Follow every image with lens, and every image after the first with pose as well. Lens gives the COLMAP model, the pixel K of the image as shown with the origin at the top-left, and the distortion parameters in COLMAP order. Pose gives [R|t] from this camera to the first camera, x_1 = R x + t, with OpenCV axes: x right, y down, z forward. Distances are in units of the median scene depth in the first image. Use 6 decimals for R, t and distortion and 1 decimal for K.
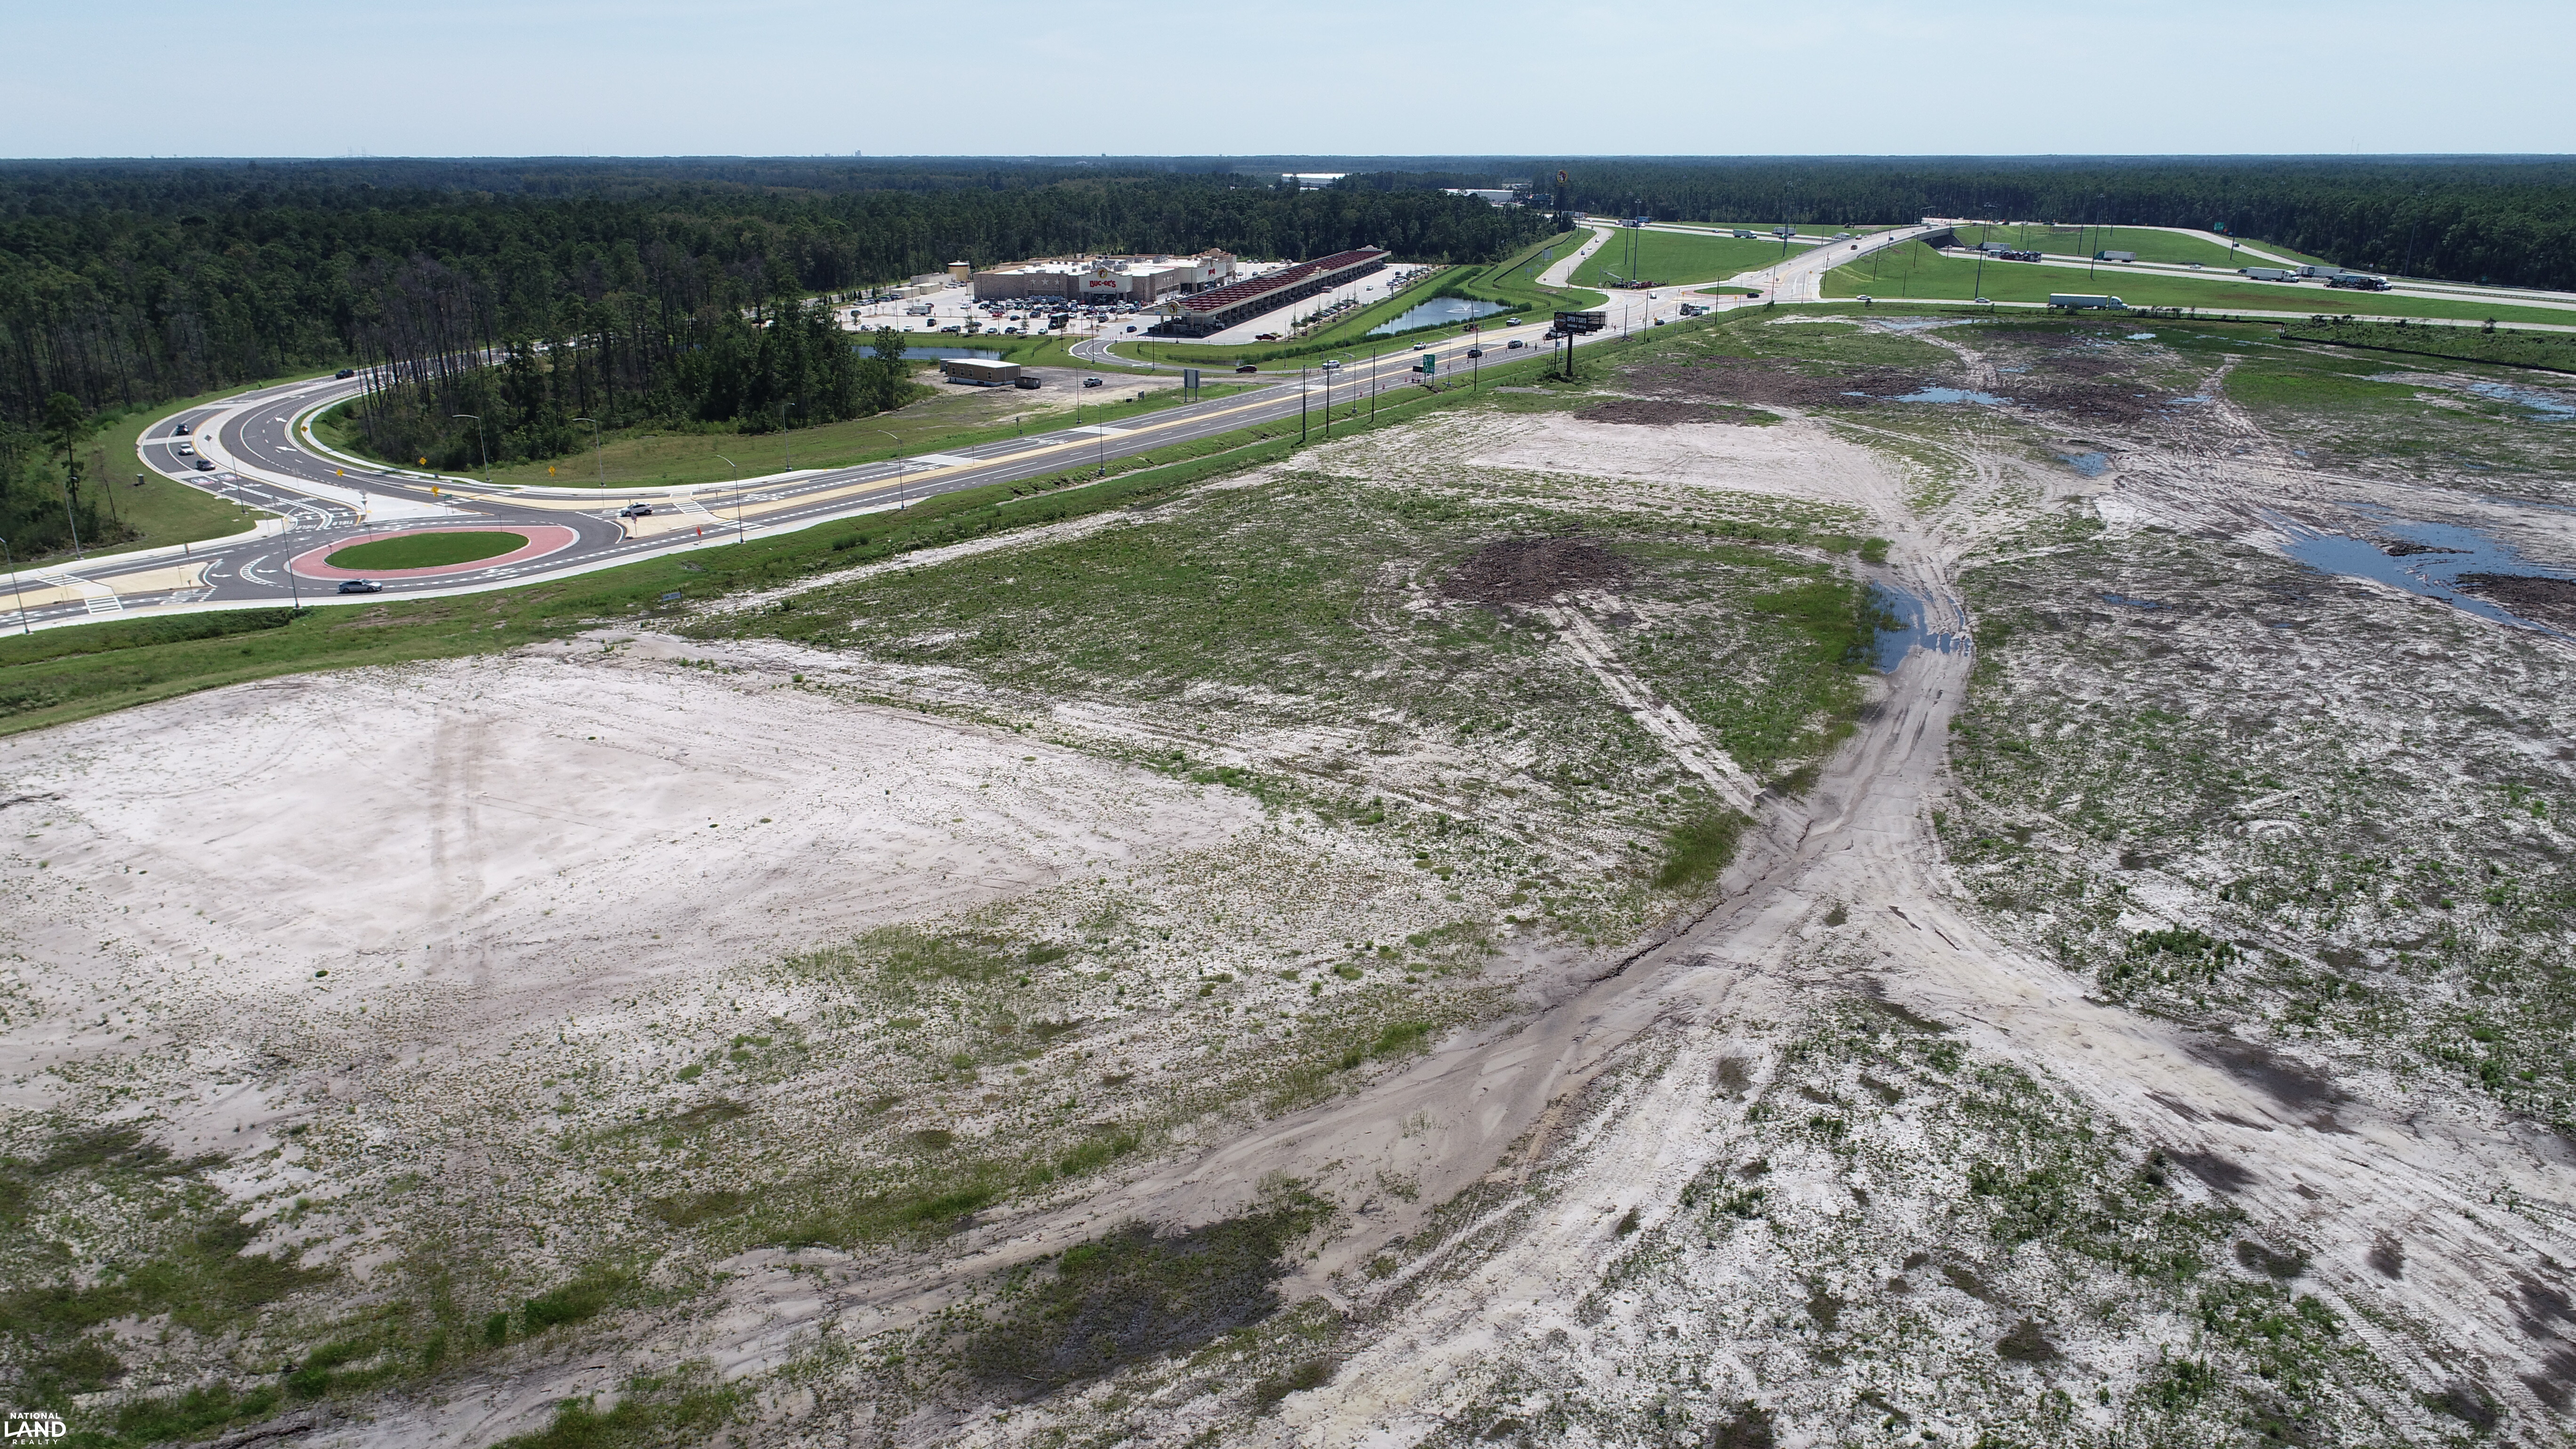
lens RADIAL K [[1734.3, 0, 1283.0], [0, 1734.3, 724.5], [0, 0, 1]] dist [0.000852, 0.002395]
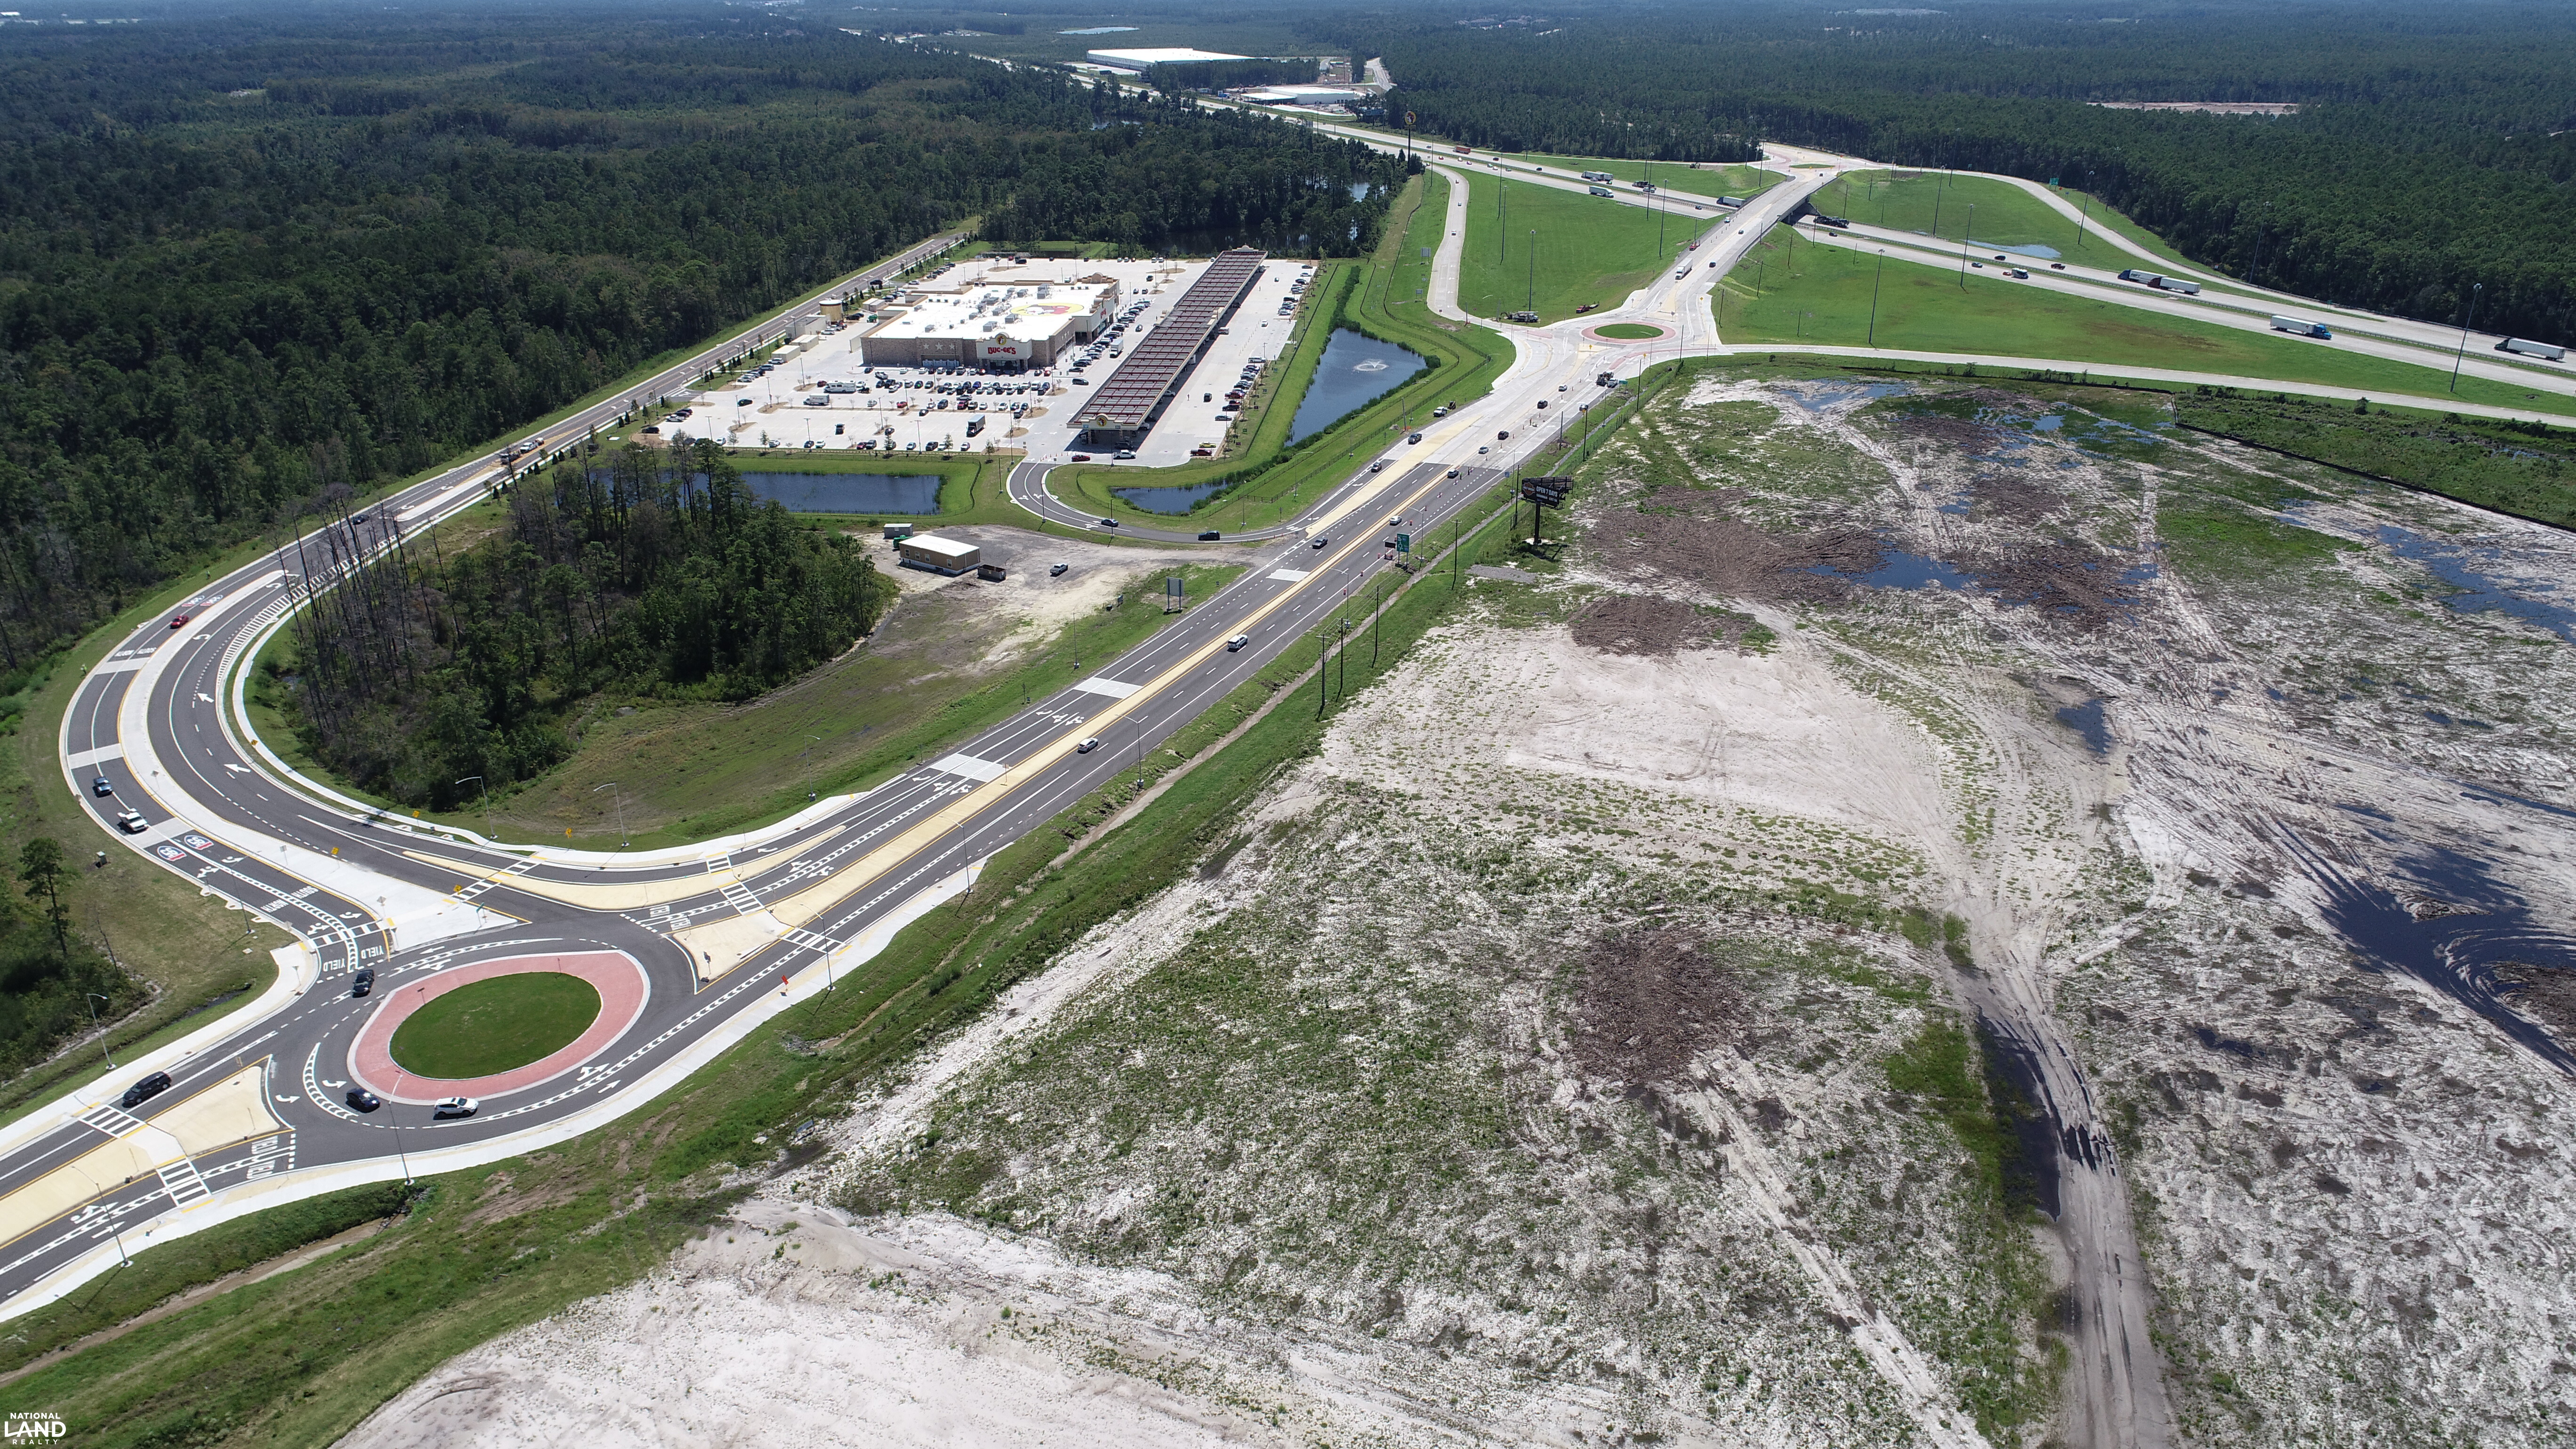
lens RADIAL K [[1734.3, 0, 1283.0], [0, 1734.3, 724.5], [0, 0, 1]] dist [0.000852, 0.002395]
pose [[0.992947, -0.051060, 0.107000, -0.135938], [0.041237, 0.994896, 0.092093, -0.283207], [-0.111156, -0.087031, 0.989985, 0.024559]]
